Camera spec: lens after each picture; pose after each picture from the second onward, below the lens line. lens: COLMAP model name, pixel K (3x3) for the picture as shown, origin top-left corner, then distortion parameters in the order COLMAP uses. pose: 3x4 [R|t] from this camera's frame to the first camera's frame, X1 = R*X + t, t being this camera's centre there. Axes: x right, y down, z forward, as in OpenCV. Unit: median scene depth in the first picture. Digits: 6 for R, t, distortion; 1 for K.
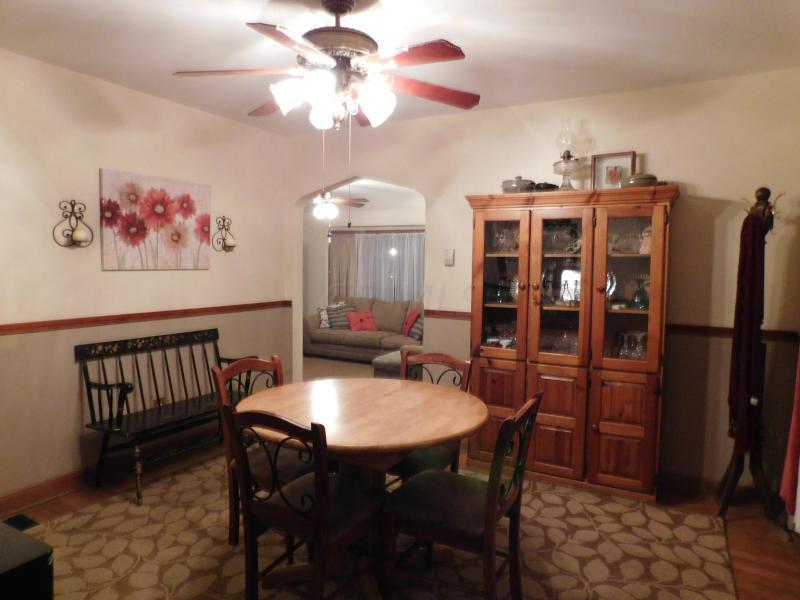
lens RADIAL K [[525.5, 0, 401.0], [0, 525.5, 294.0], [0, 0, 1]] dist [0.003367, 0.000393]
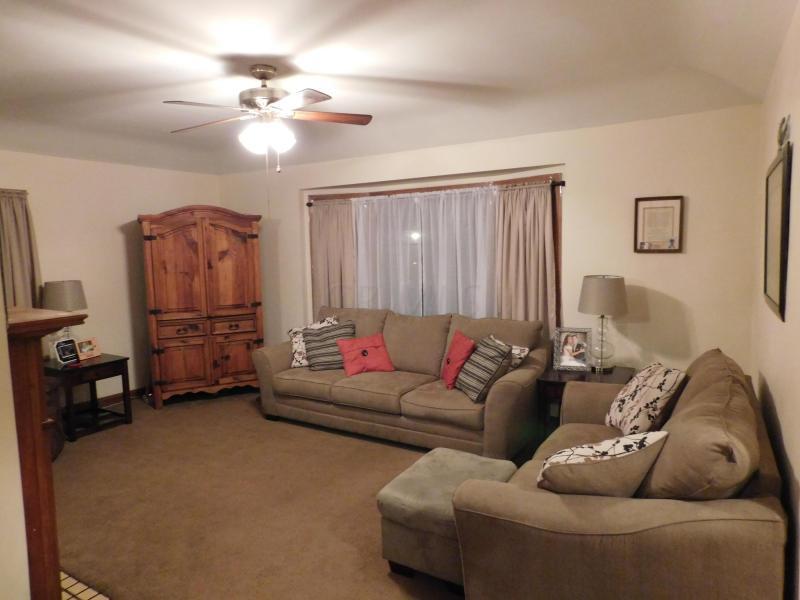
lens RADIAL K [[525.5, 0, 401.2], [0, 525.5, 301.8], [0, 0, 1]] dist [0.003367, 0.000393]
pose [[0.998410, -0.031016, -0.047064, -0.008971], [0.032634, 0.998888, 0.034012, -0.020197], [0.045957, -0.035494, 0.998313, 0.449219]]
